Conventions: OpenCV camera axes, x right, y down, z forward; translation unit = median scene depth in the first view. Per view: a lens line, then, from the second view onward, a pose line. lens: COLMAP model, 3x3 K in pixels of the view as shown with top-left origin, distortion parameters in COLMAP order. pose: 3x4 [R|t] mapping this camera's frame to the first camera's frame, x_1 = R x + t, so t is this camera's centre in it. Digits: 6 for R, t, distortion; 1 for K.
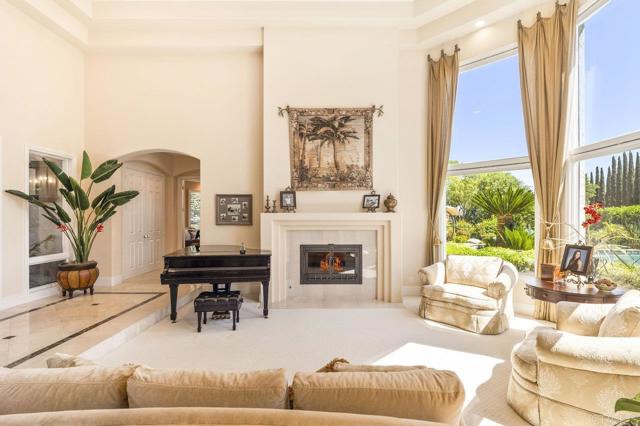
lens RADIAL K [[311.1, 0, 321.9], [0, 311.1, 216.2], [0, 0, 1]] dist [-0.000097, -0.000006]
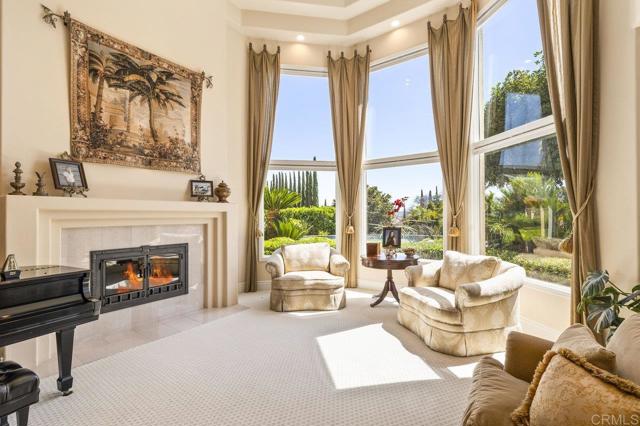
lens RADIAL K [[289.2, 0, 322.0], [0, 289.2, 213.5], [0, 0, 1]] dist [-0.000790, 0.000021]
pose [[0.575068, 0.004646, 0.818092, -0.273595], [0.002677, 0.999968, -0.007561, 0.024036], [-0.818101, 0.006538, 0.575037, 0.305561]]
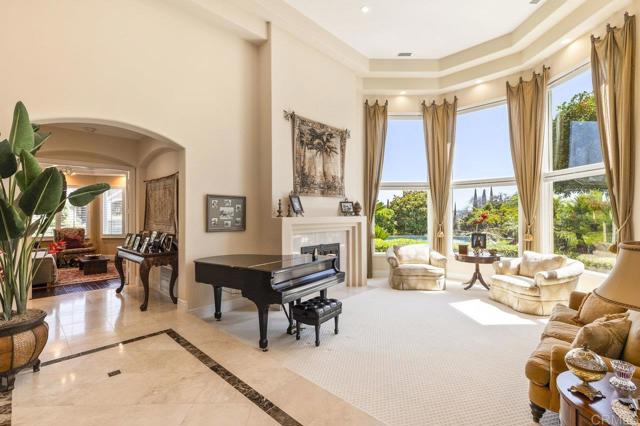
lens RADIAL K [[293.7, 0, 320.0], [0, 293.7, 213.0], [0, 0, 1]] dist [-0.000316, -0.000012]
pose [[0.685944, 0.001975, 0.727651, -0.747918], [0.002488, 0.999984, -0.005060, -0.018036], [-0.727650, 0.005281, 0.685929, 0.278574]]
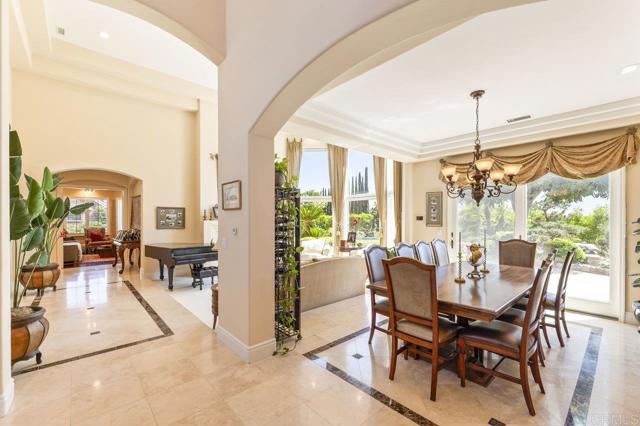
lens RADIAL K [[278.0, 0, 321.6], [0, 278.0, 219.7], [0, 0, 1]] dist [-0.000967, -0.000242]
pose [[0.738643, -0.001293, 0.674095, -0.679014], [-0.001532, 0.999992, 0.003598, -0.019929], [-0.674095, -0.003690, 0.738636, -0.428087]]
